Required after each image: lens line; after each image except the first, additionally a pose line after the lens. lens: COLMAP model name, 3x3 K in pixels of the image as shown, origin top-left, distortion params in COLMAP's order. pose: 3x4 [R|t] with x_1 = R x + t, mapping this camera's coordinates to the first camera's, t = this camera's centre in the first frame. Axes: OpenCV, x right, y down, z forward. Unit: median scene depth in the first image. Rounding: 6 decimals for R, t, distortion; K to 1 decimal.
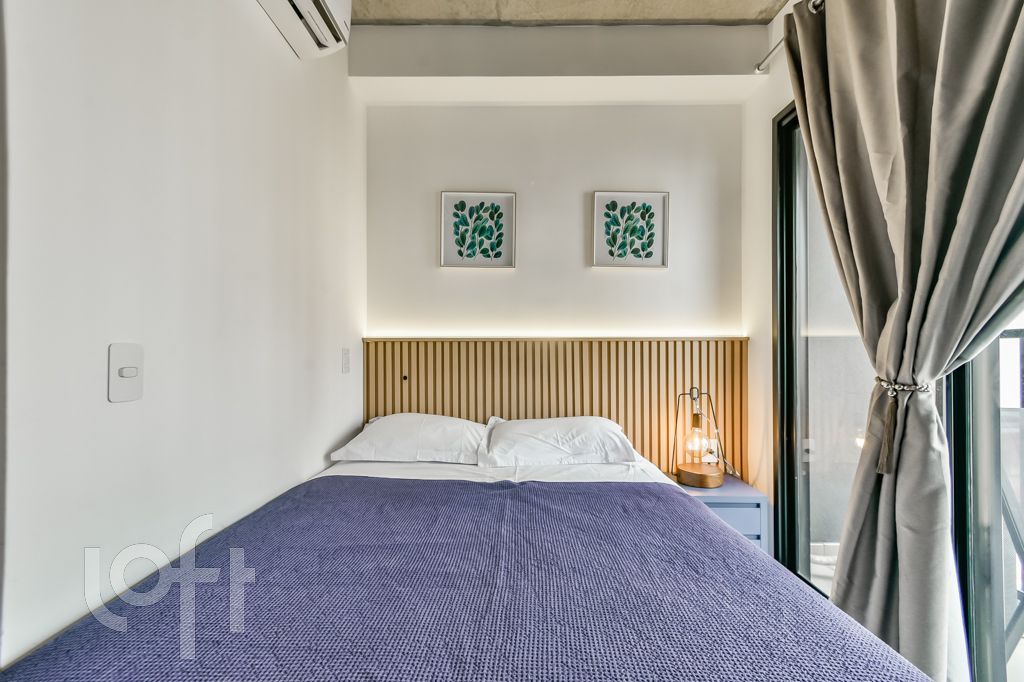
lens RADIAL K [[425.2, 0, 517.0], [0, 425.2, 349.9], [0, 0, 1]] dist [0.003662, 0.001532]
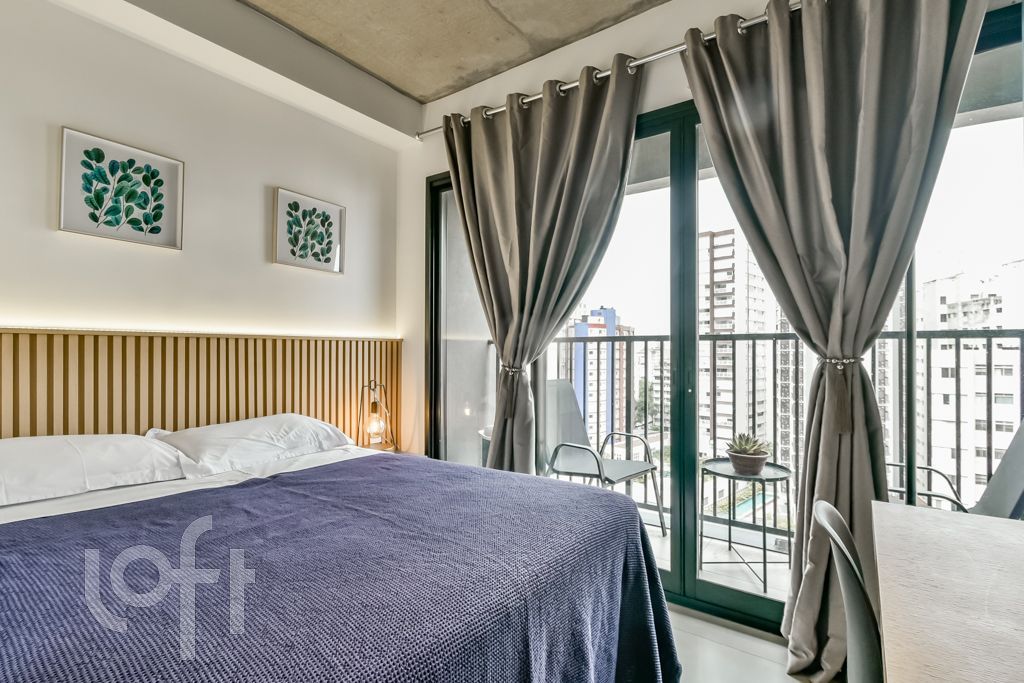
lens RADIAL K [[469.5, 0, 532.9], [0, 469.5, 352.0], [0, 0, 1]] dist [0.019585, -0.008814]
pose [[0.571574, 0.000556, 0.820550, -0.440314], [-0.005703, 0.999978, 0.003295, 0.002879], [-0.820531, -0.006562, 0.571565, -0.133161]]
